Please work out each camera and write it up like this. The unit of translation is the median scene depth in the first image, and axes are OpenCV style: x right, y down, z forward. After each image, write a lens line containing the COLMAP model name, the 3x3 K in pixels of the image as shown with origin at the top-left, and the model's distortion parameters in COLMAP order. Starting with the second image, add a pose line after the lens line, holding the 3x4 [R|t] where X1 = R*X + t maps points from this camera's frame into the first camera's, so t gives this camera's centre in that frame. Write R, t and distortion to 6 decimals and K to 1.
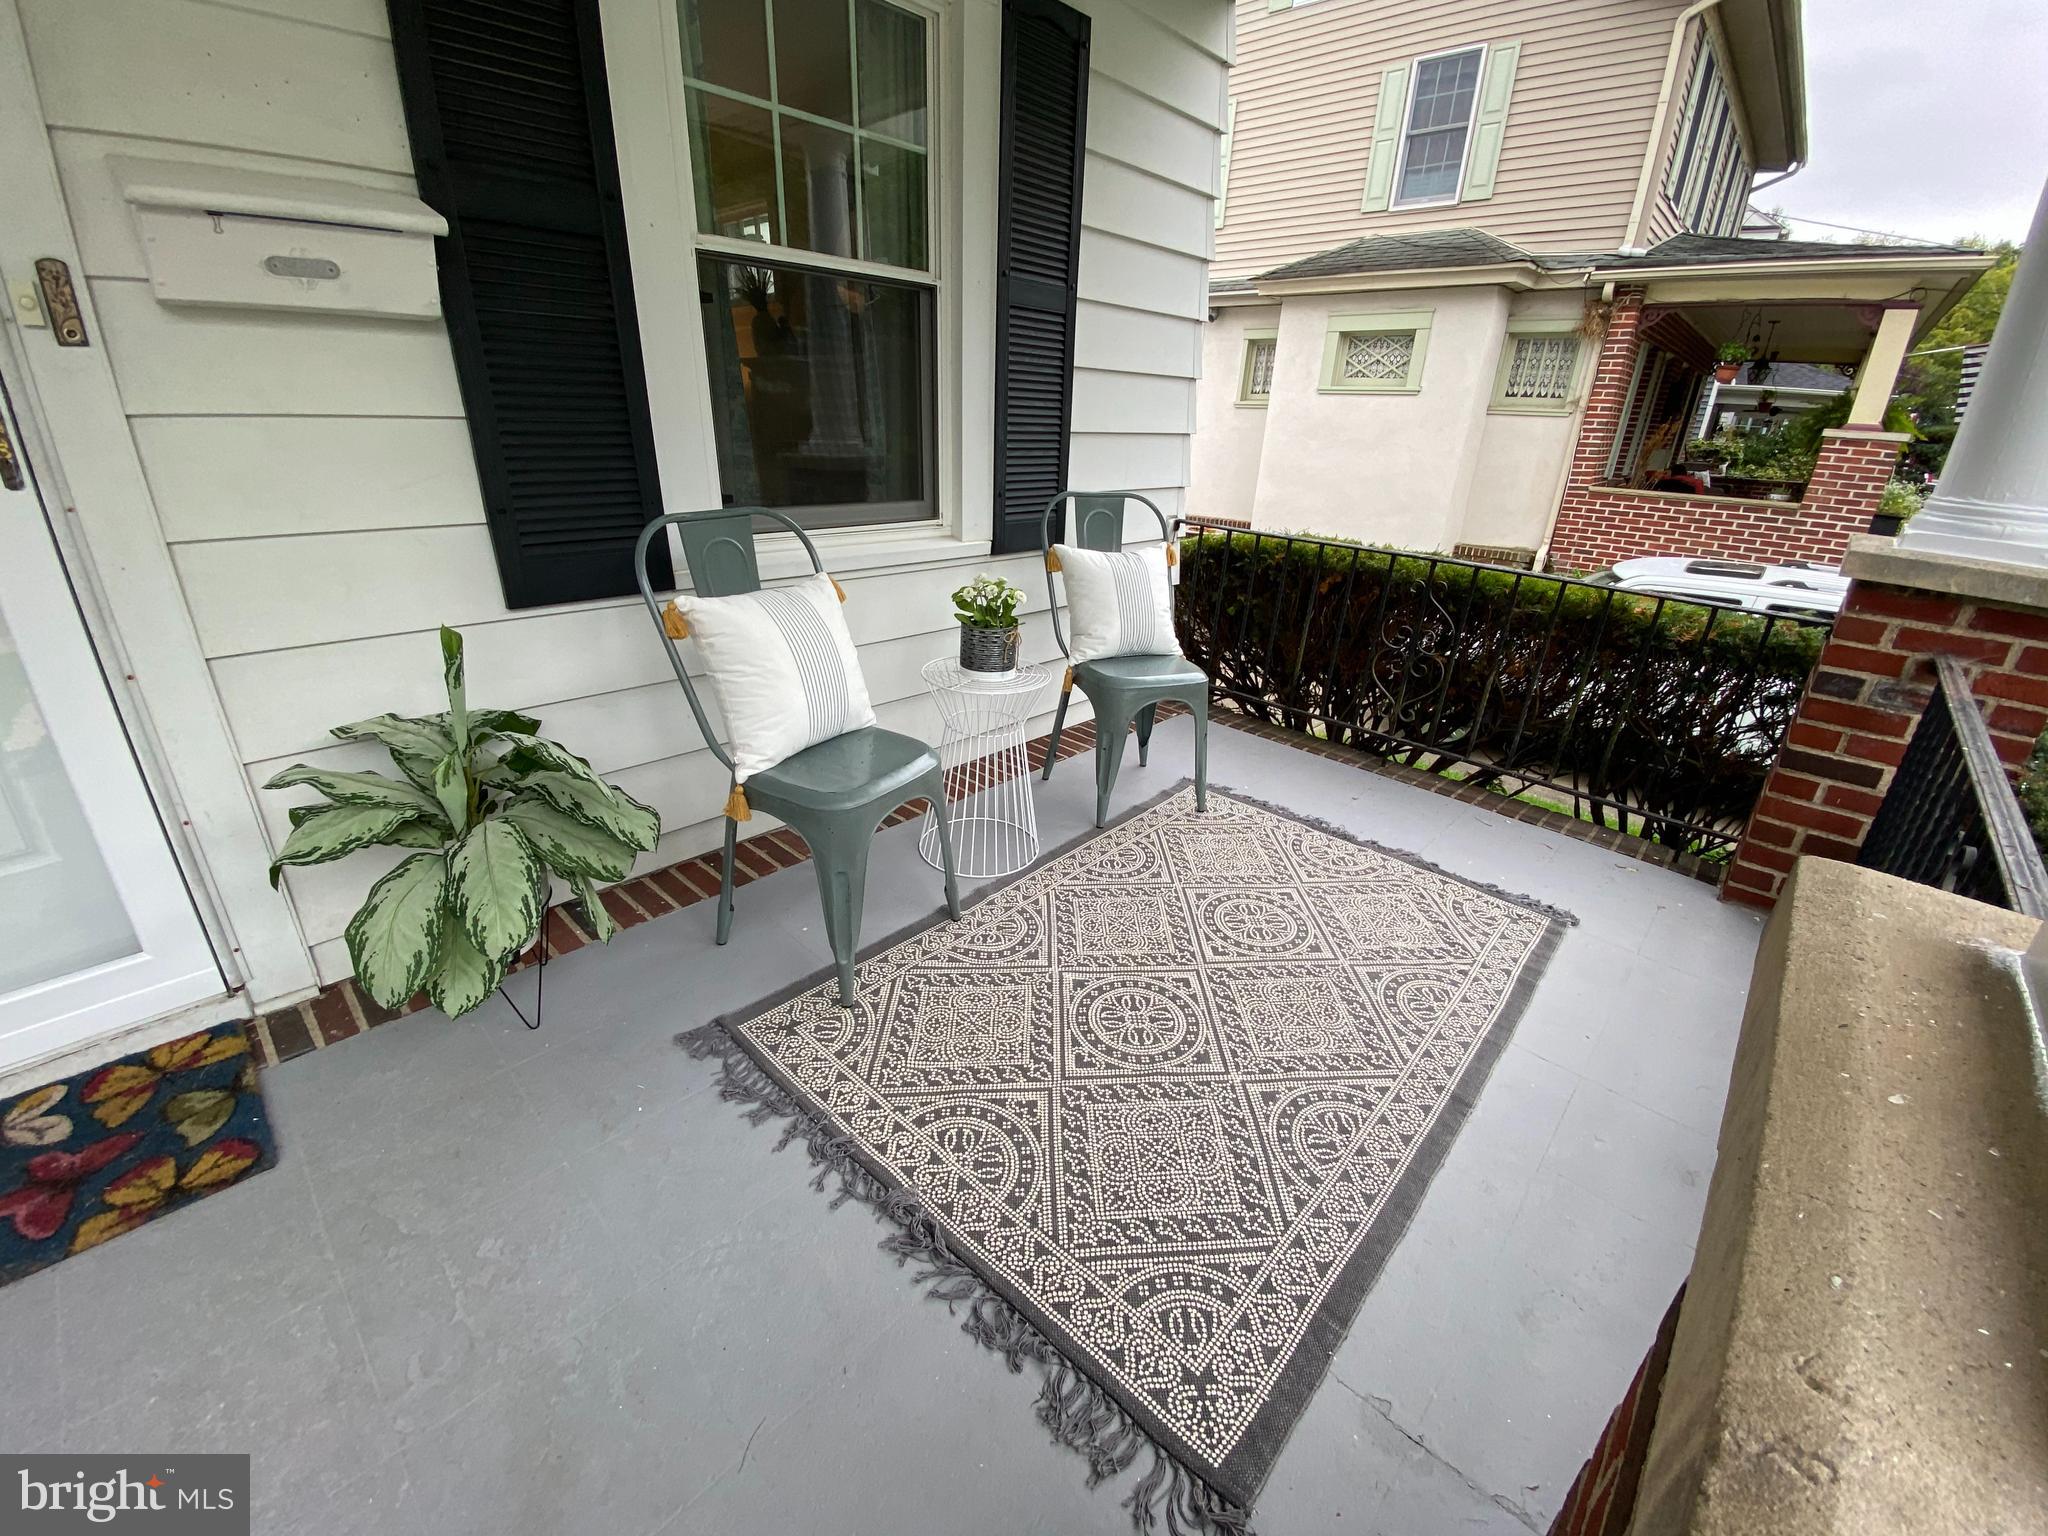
lens RADIAL K [[819.7, 0, 1051.4], [0, 819.7, 772.6], [0, 0, 1]] dist [0.020425, -0.015352]
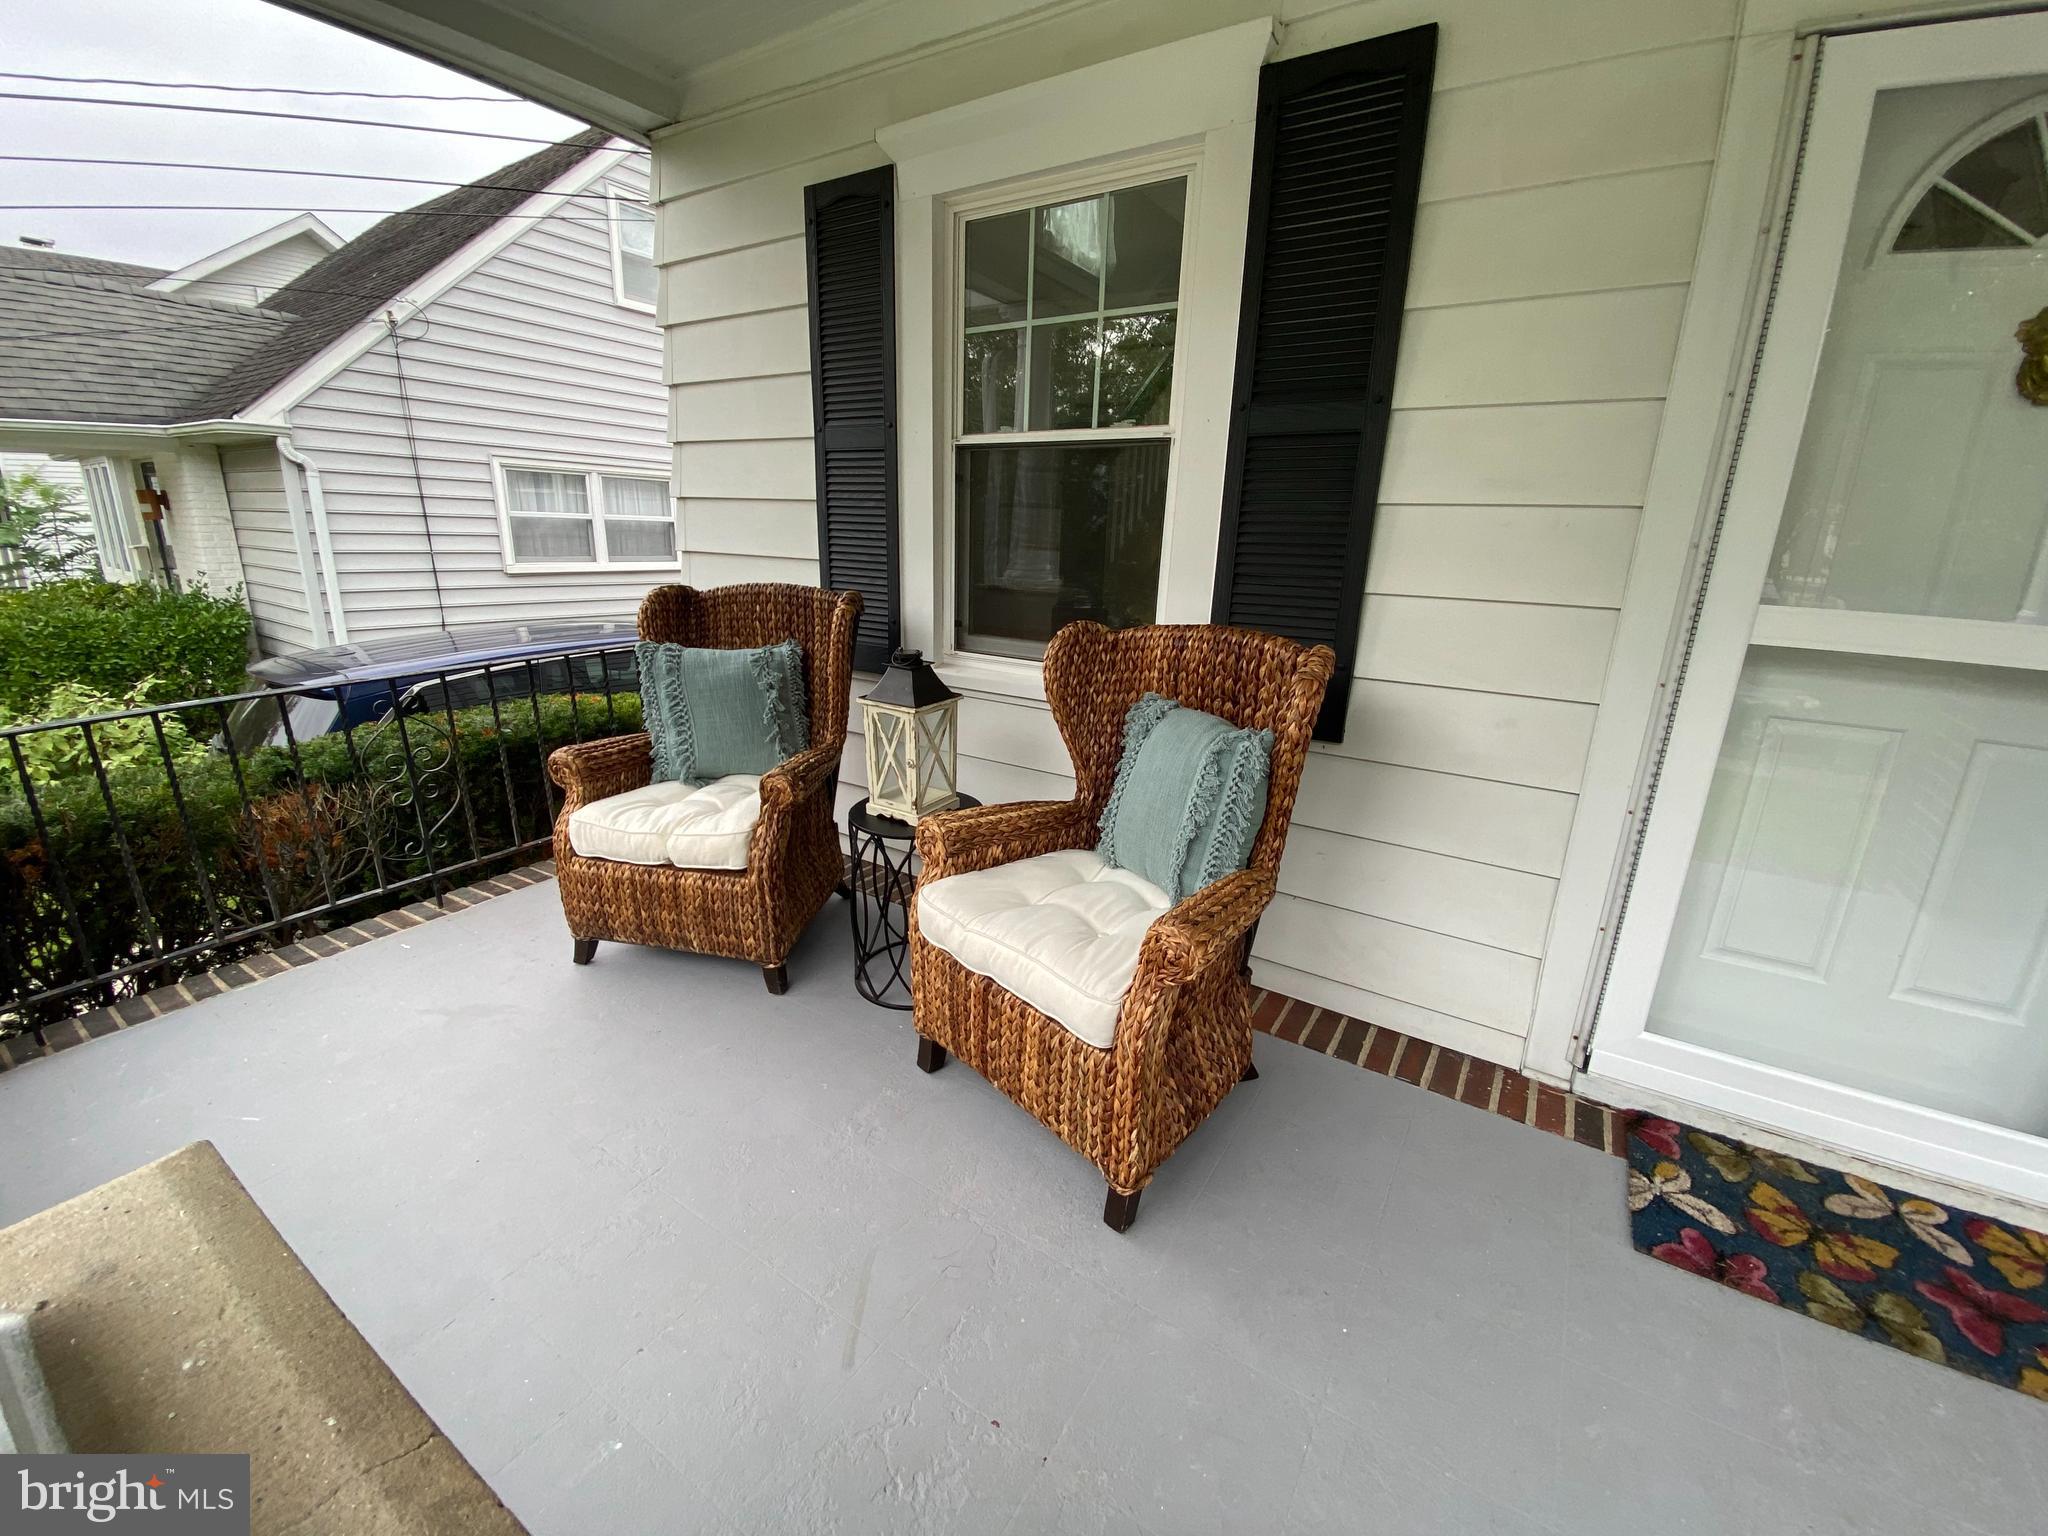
lens RADIAL K [[819.7, 0, 1051.4], [0, 819.7, 772.6], [0, 0, 1]] dist [0.020425, -0.015352]
pose [[0.191500, 0.241067, -0.951428, 0.854872], [-0.422177, 0.895342, 0.141882, -0.352742], [0.886056, 0.374500, 0.273230, 0.826668]]
